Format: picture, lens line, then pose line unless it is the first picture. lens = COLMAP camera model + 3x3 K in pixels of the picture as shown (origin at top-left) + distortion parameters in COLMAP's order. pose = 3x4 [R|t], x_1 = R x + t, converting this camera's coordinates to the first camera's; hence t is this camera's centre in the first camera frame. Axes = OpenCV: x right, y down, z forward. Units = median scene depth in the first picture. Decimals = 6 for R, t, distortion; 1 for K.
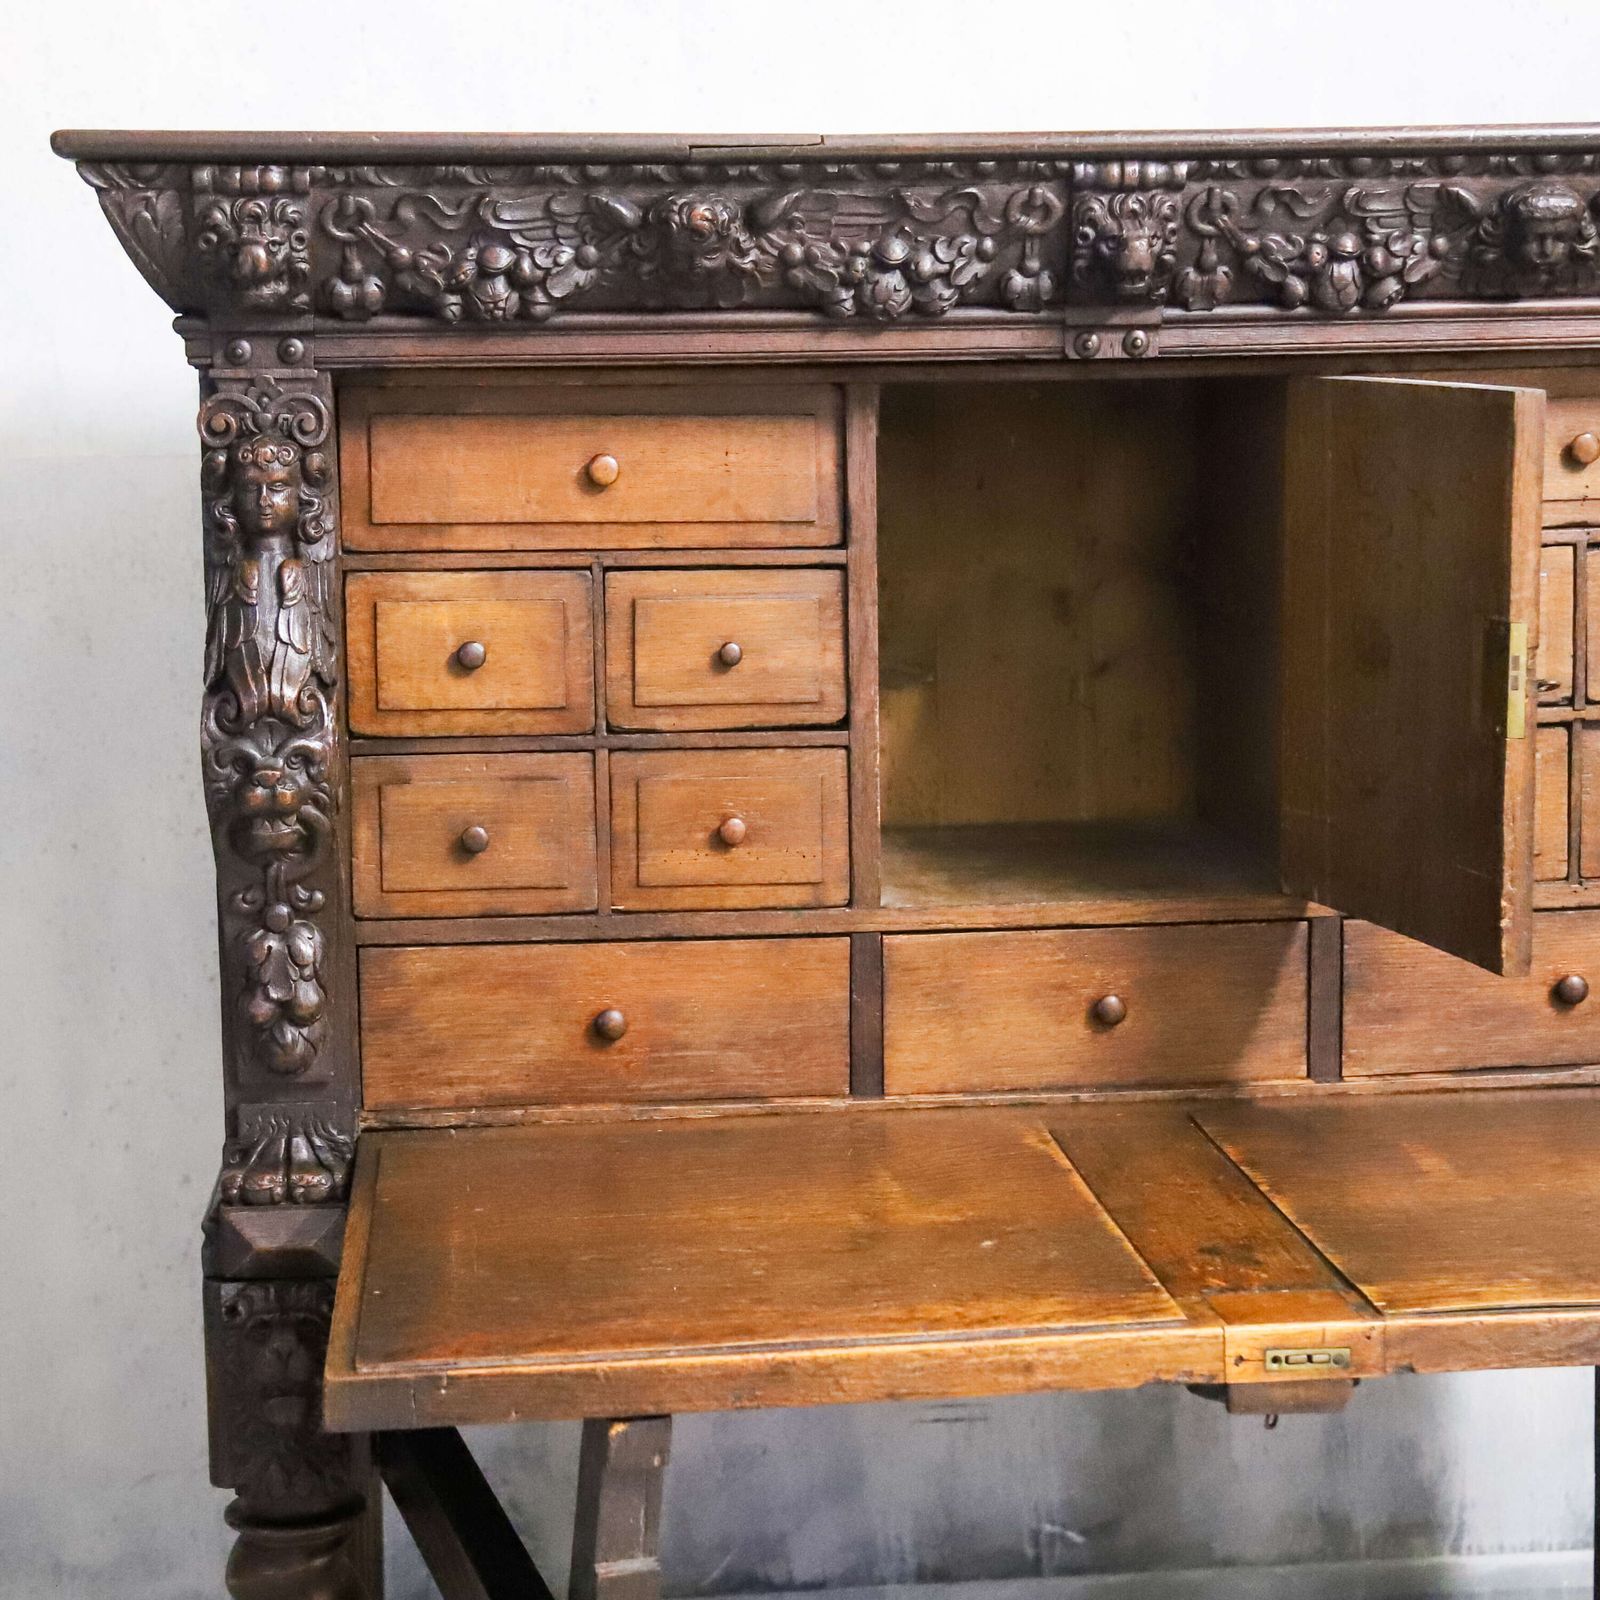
lens RADIAL K [[3206.1, 0, 800.9], [0, 3206.1, 732.0], [0, 0, 1]] dist [0.043037, 0.111682]
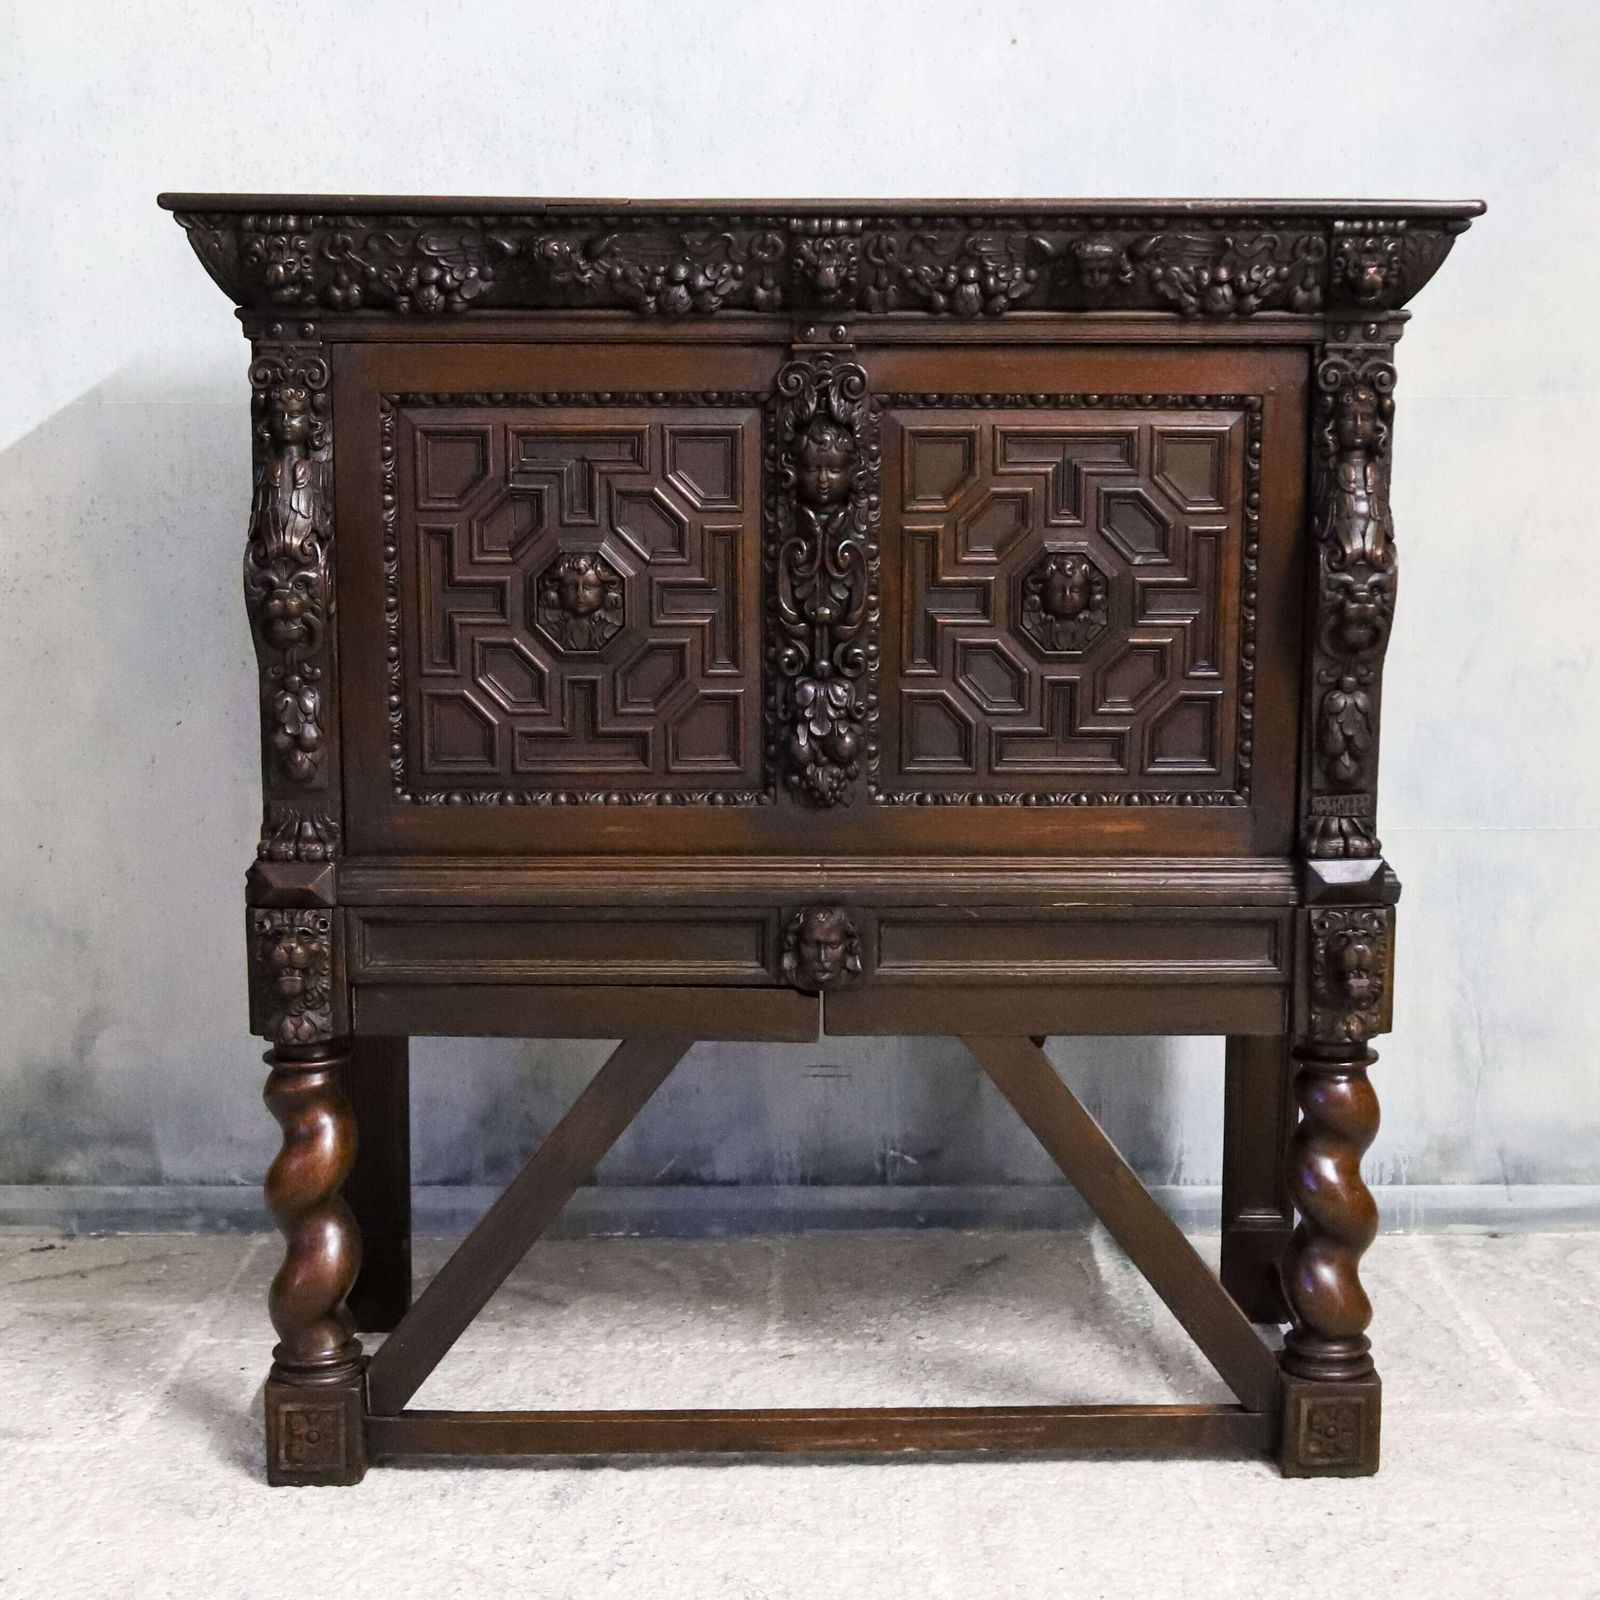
lens RADIAL K [[2666.8, 0, 805.6], [0, 2666.8, 746.5], [0, 0, 1]] dist [-0.033190, -0.032320]
pose [[0.994720, 0.031808, -0.097568, 0.226688], [-0.029098, 0.999154, 0.029069, 0.043721], [0.098410, -0.026077, 0.994804, -0.307173]]
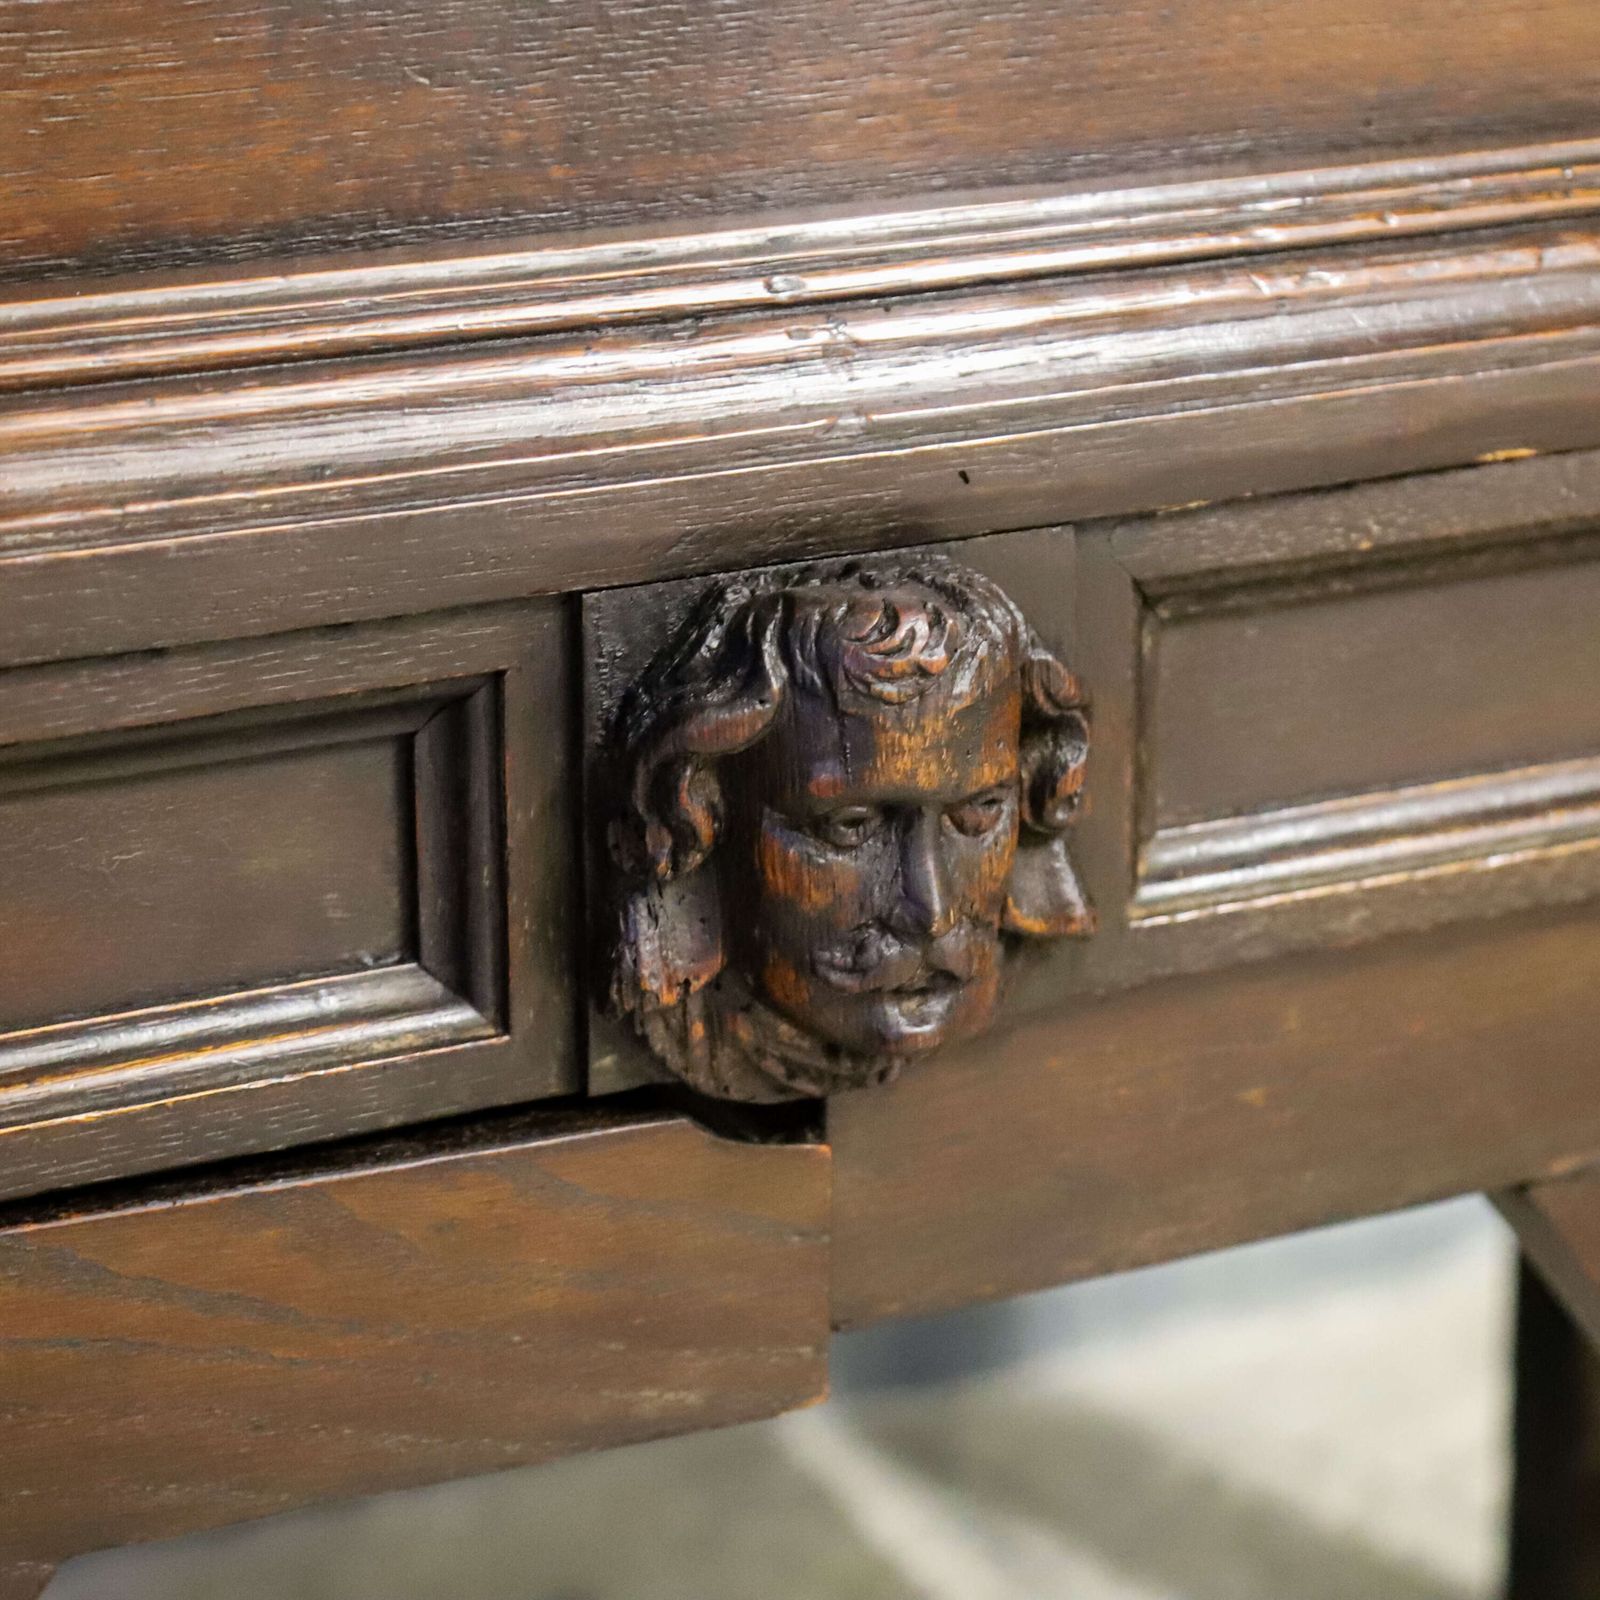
lens RADIAL K [[4565.4, 0, 800.0], [0, 4565.4, 800.0], [0, 0, 1]] dist [0.044773, 0.811699]
pose [[0.941370, -0.102359, 0.321475, -0.013622], [0.028021, 0.973294, 0.227847, 0.102827], [-0.336212, -0.205480, 0.919097, 0.722869]]
